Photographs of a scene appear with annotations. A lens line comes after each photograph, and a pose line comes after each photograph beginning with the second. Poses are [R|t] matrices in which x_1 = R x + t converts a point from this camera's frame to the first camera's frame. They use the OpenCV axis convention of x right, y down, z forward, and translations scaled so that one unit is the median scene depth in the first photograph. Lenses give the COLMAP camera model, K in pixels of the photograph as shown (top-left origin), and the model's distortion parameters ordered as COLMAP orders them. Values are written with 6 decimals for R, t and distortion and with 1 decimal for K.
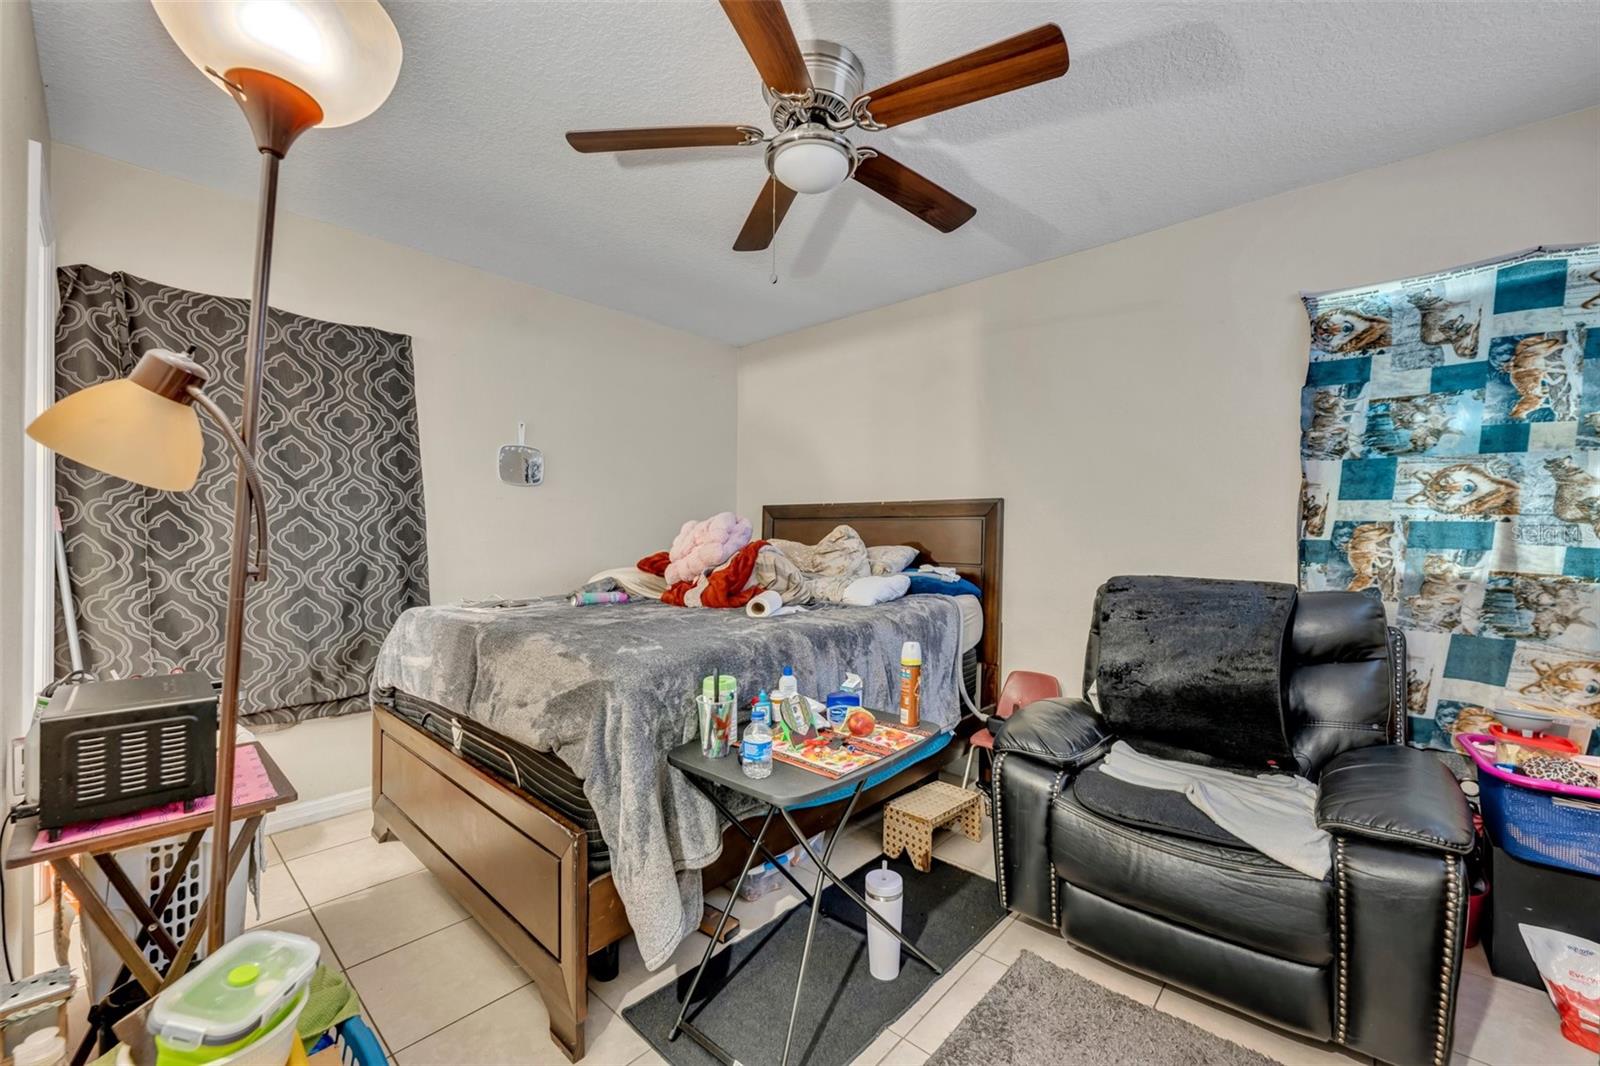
lens RADIAL K [[635.3, 0, 795.1], [0, 635.3, 538.4], [0, 0, 1]] dist [-0.002191, -0.000206]
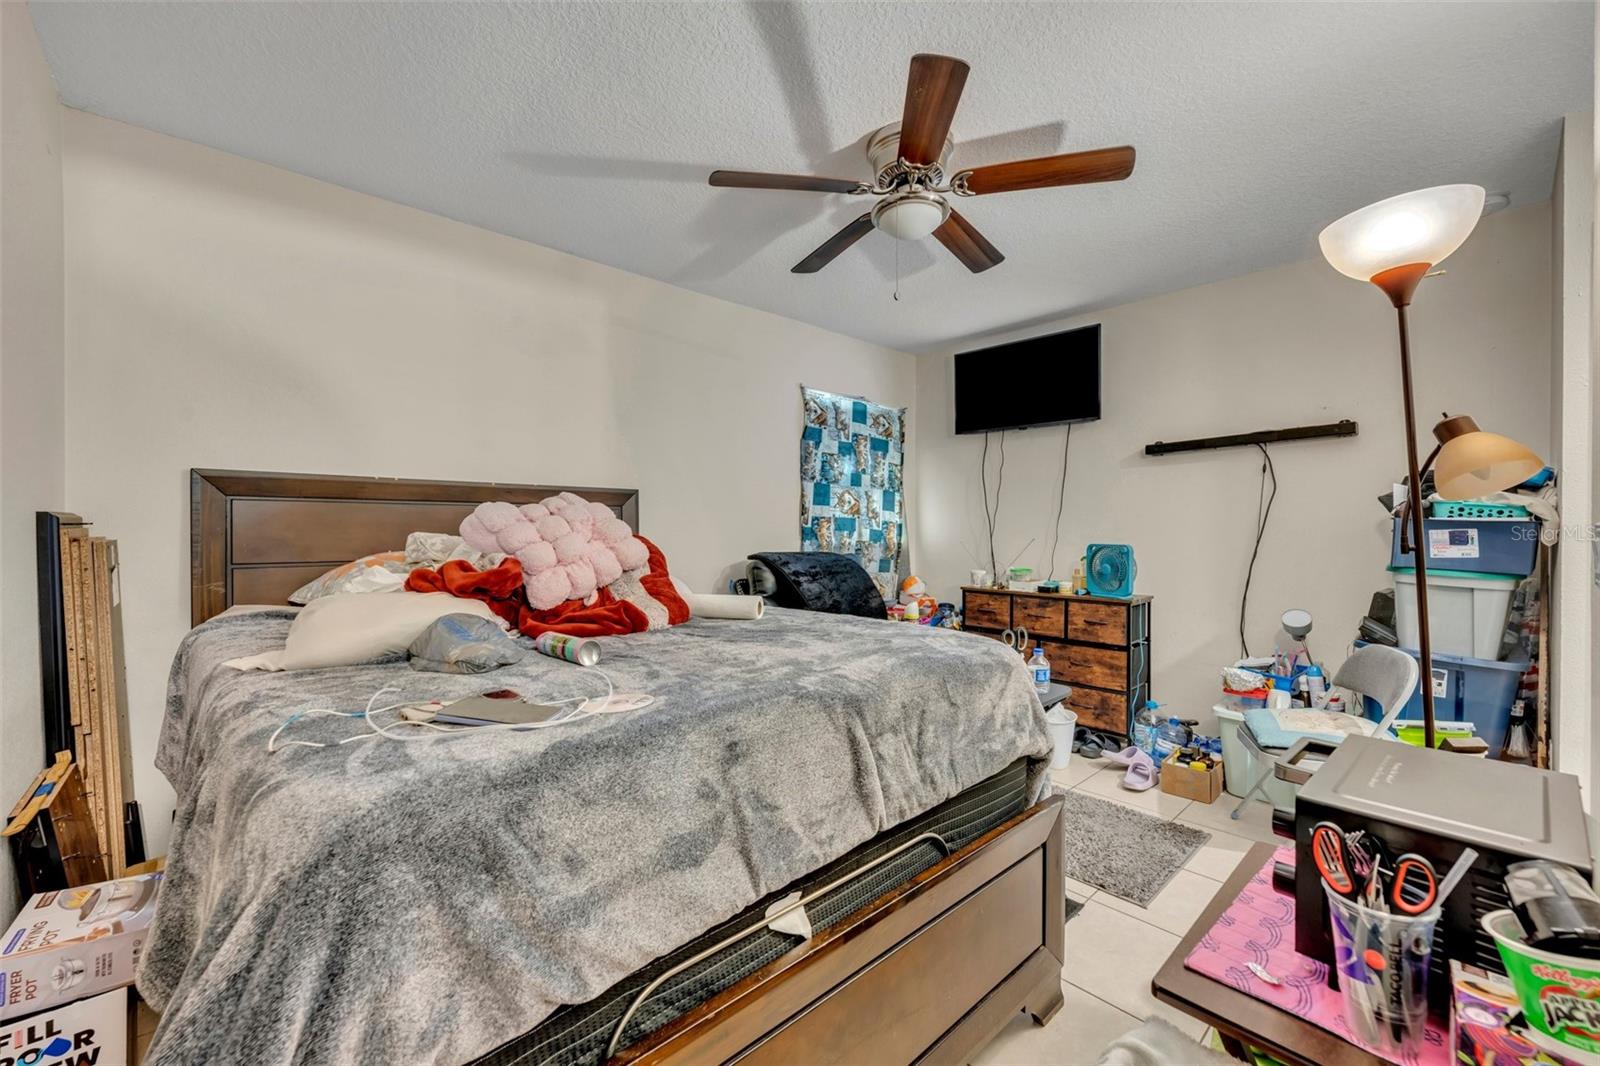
lens RADIAL K [[635.3, 0, 795.1], [0, 635.3, 531.8], [0, 0, 1]] dist [-0.002191, -0.000206]
pose [[0.104757, -0.015025, 0.994384, -0.990717], [0.002491, 0.999887, 0.014846, -0.011151], [-0.994495, 0.000922, 0.104783, 0.898653]]
